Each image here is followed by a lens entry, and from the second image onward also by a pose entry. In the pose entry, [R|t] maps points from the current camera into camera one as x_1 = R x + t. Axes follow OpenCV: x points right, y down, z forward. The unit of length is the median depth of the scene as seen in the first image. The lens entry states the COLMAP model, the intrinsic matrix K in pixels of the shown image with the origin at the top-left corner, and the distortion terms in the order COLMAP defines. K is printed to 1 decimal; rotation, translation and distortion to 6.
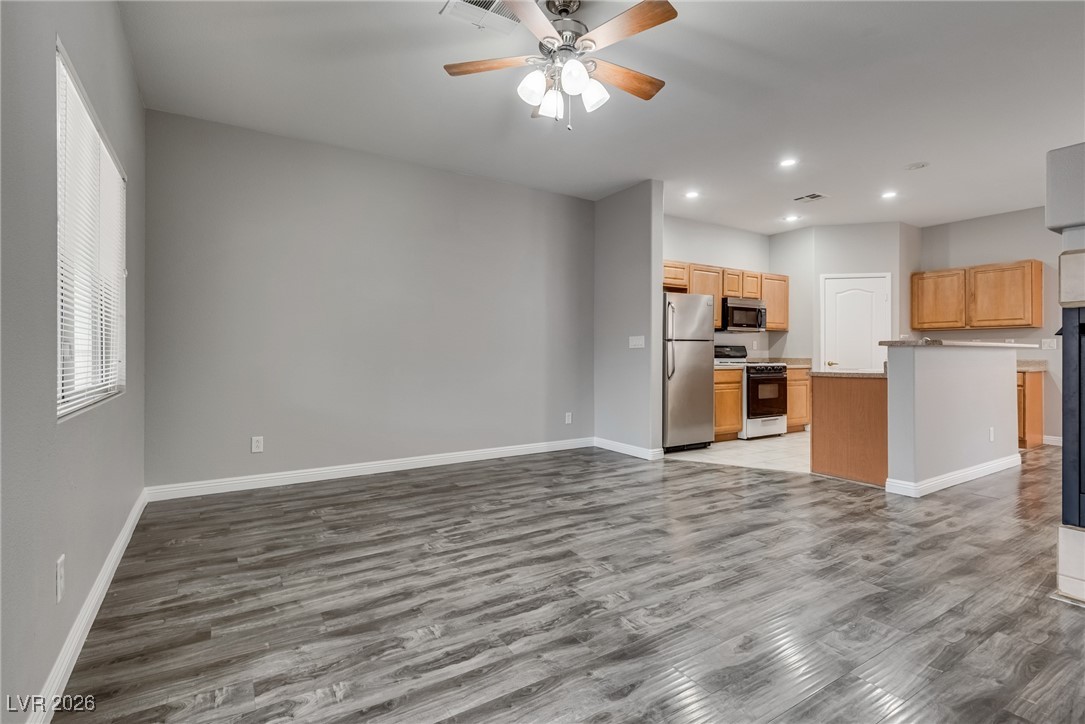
lens RADIAL K [[524.1, 0, 531.5], [0, 524.1, 354.5], [0, 0, 1]] dist [0.008826, -0.007133]
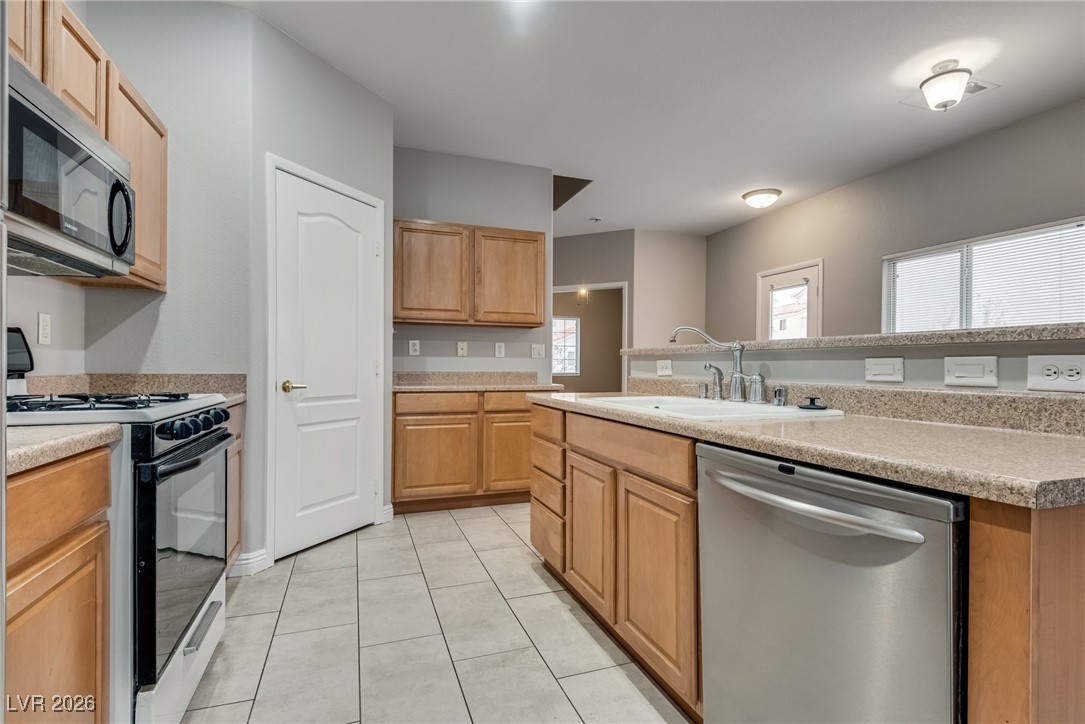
lens RADIAL K [[501.5, 0, 535.3], [0, 501.5, 367.5], [0, 0, 1]] dist [0.024357, -0.011446]
pose [[0.211072, -0.005423, 0.977455, 0.333659], [-0.002601, 0.999978, 0.006110, 0.000270], [-0.977467, -0.003832, 0.211053, 1.048701]]
